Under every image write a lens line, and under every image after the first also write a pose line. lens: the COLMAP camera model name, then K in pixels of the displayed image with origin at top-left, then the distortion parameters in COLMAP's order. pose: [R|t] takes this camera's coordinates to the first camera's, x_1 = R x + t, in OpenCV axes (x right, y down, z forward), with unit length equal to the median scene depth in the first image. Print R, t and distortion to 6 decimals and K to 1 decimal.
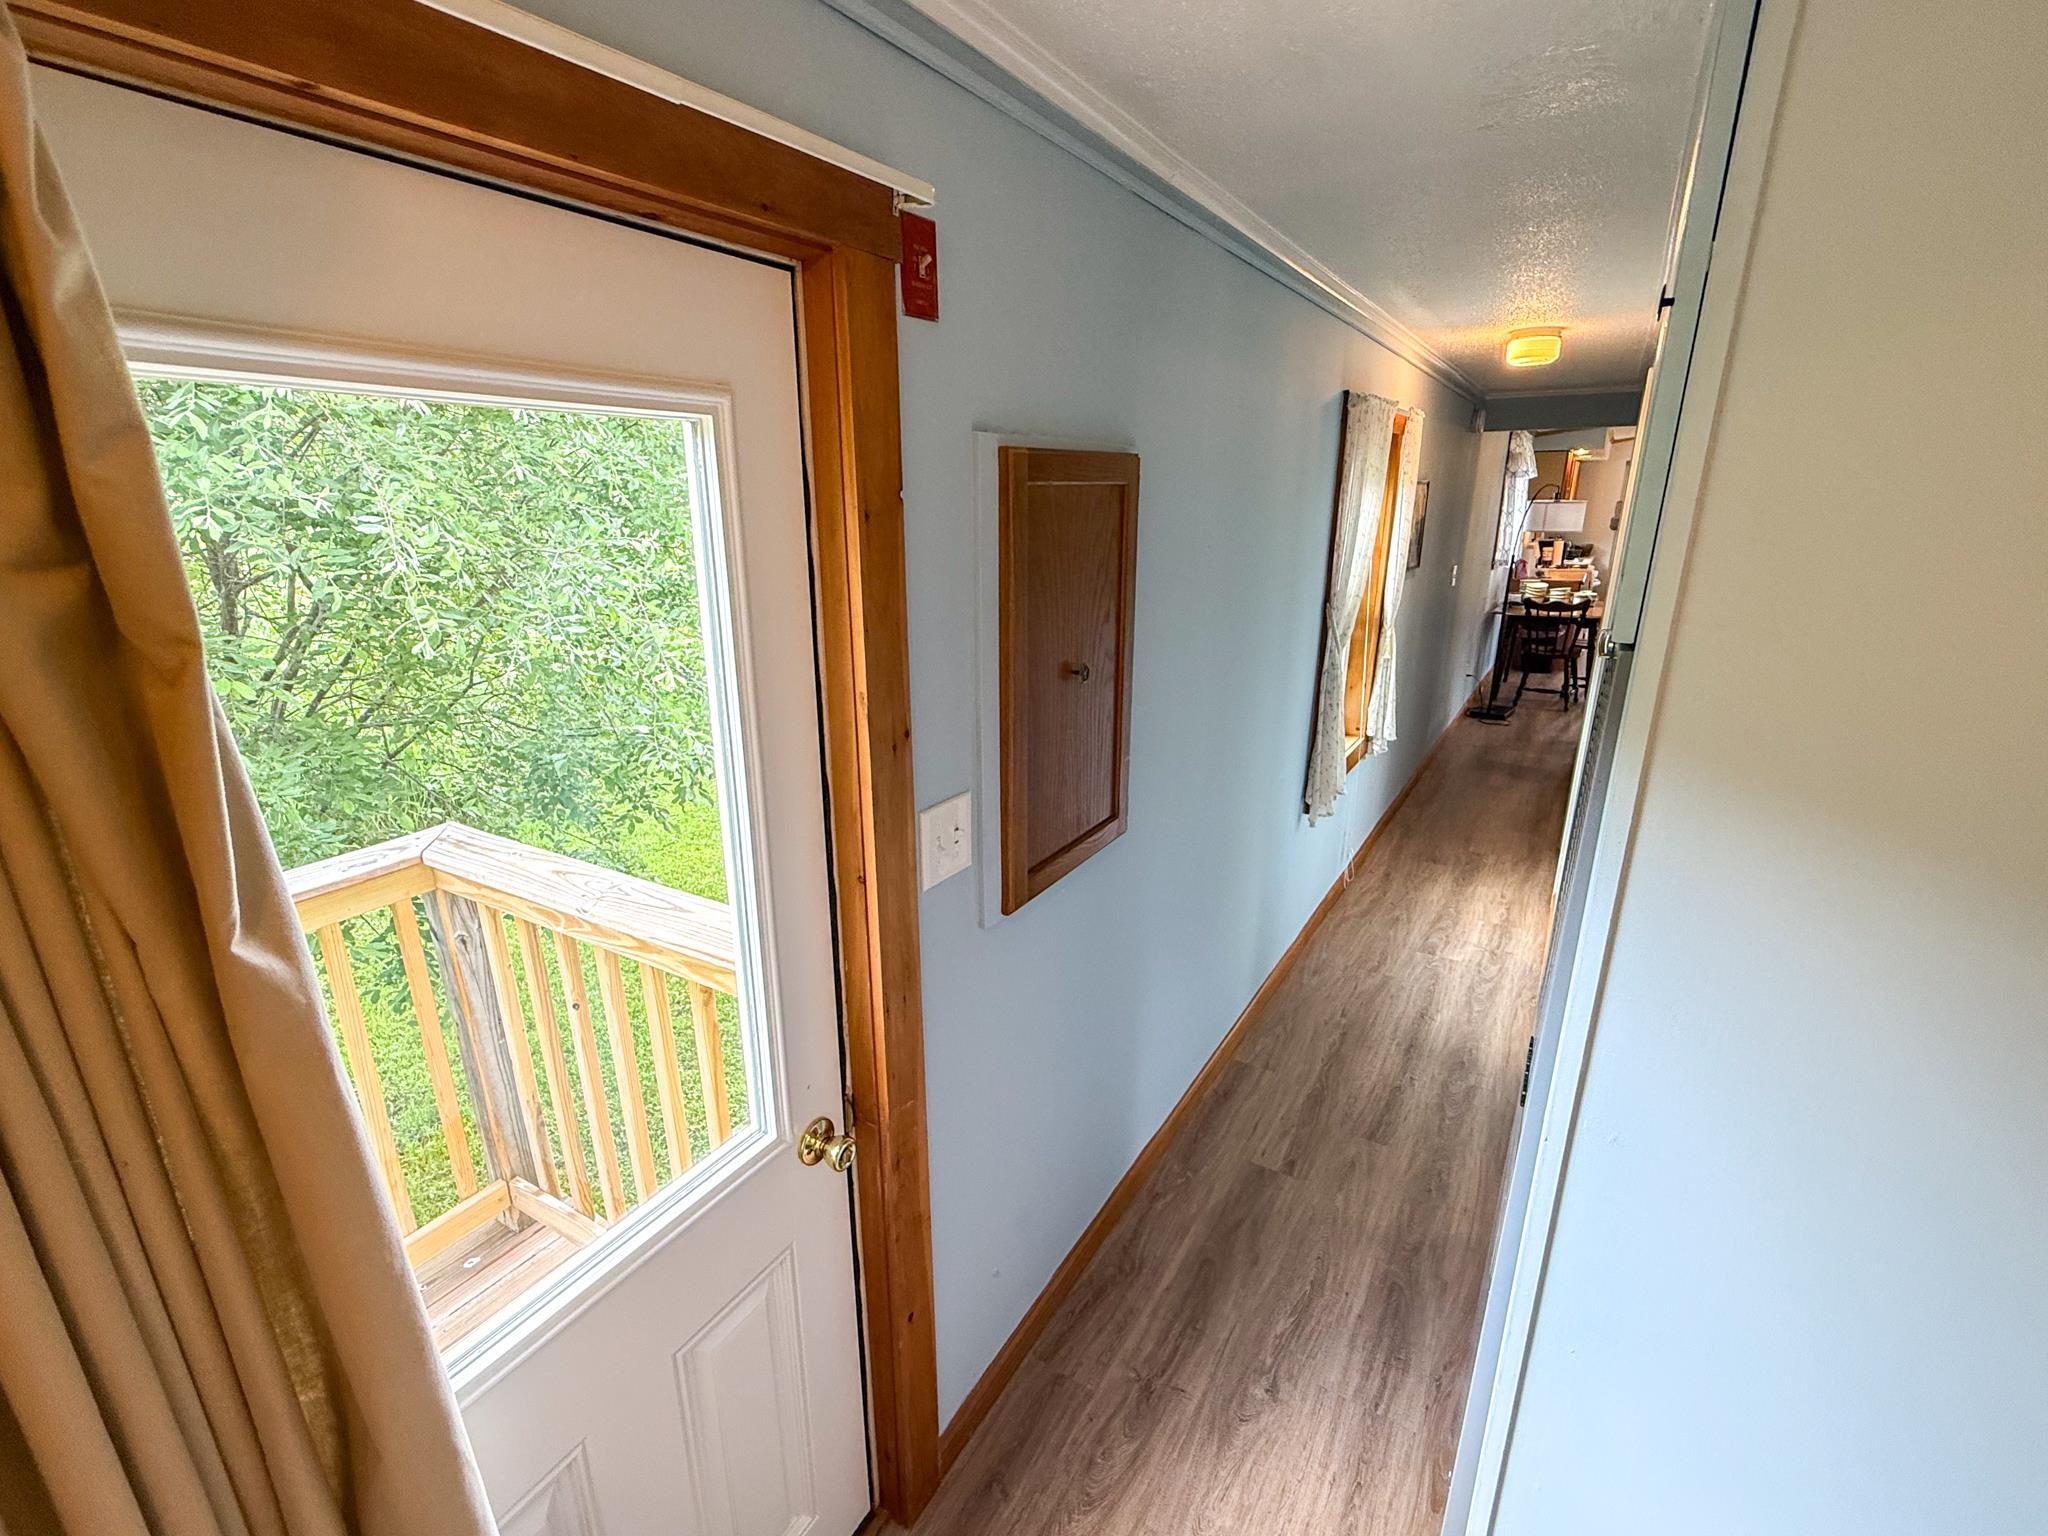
lens RADIAL K [[900.0, 0, 1024.0], [0, 900.0, 768.0], [0, 0, 1]] dist [0.001001, 0.000001]
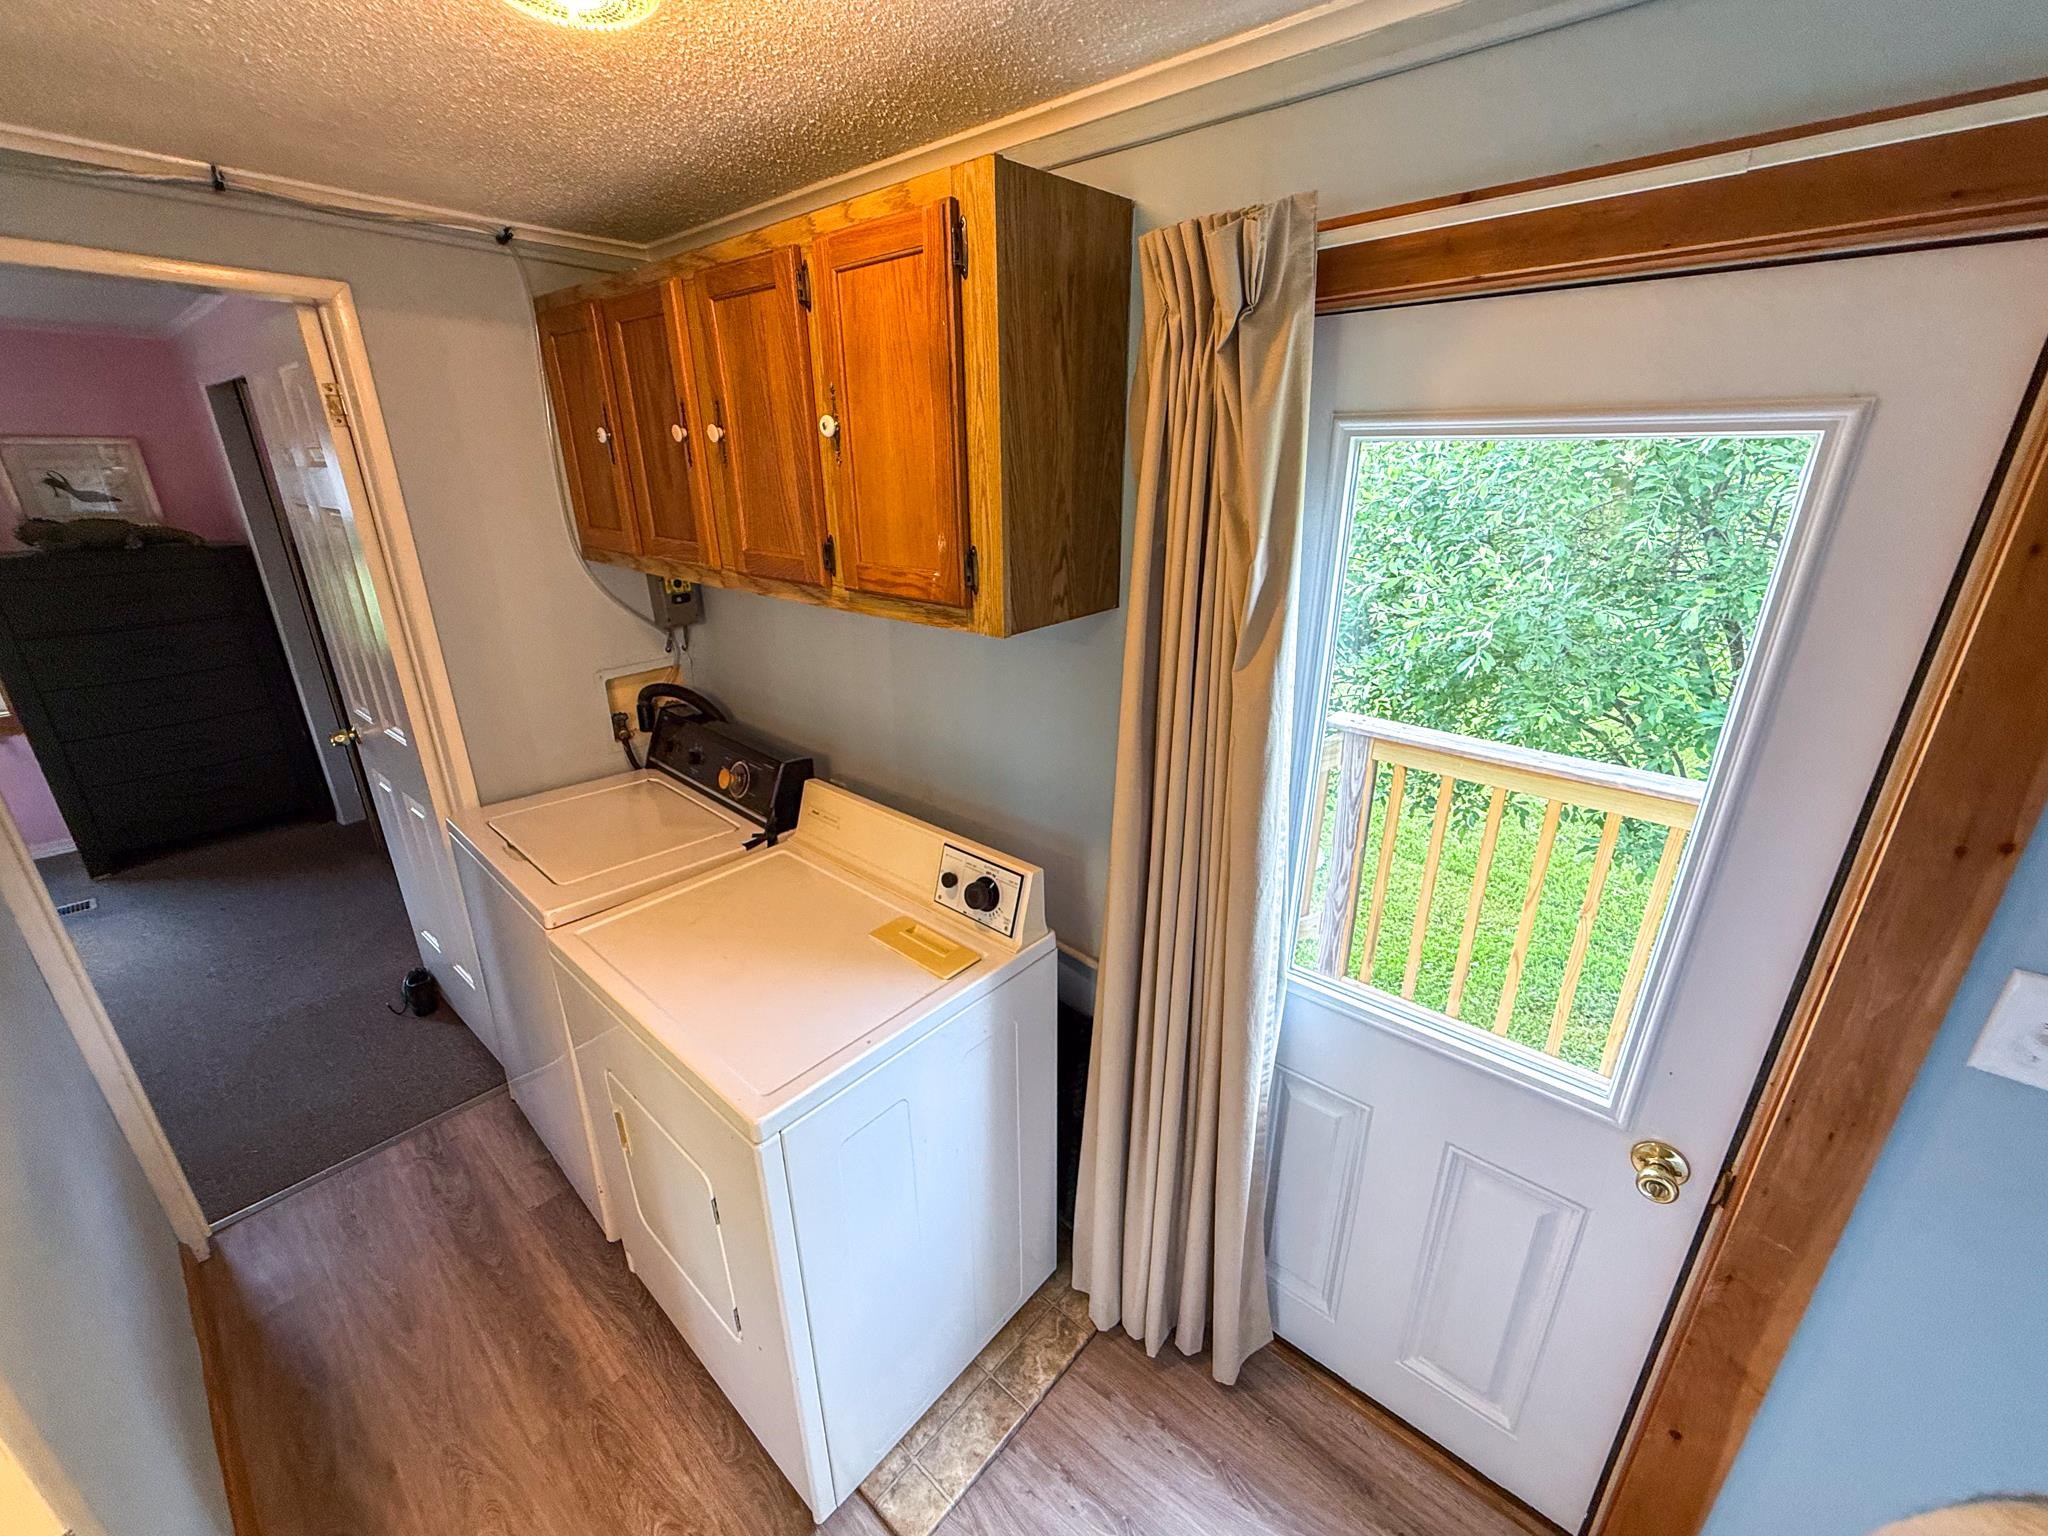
lens RADIAL K [[824.6, 0, 1024.0], [0, 824.6, 768.0], [0, 0, 1]] dist [0.000657, -0.000129]
pose [[-0.165020, 0.356645, -0.919550, 0.558389], [-0.282365, 0.876224, 0.390514, -0.123011], [0.945007, 0.324092, -0.043890, 0.232483]]
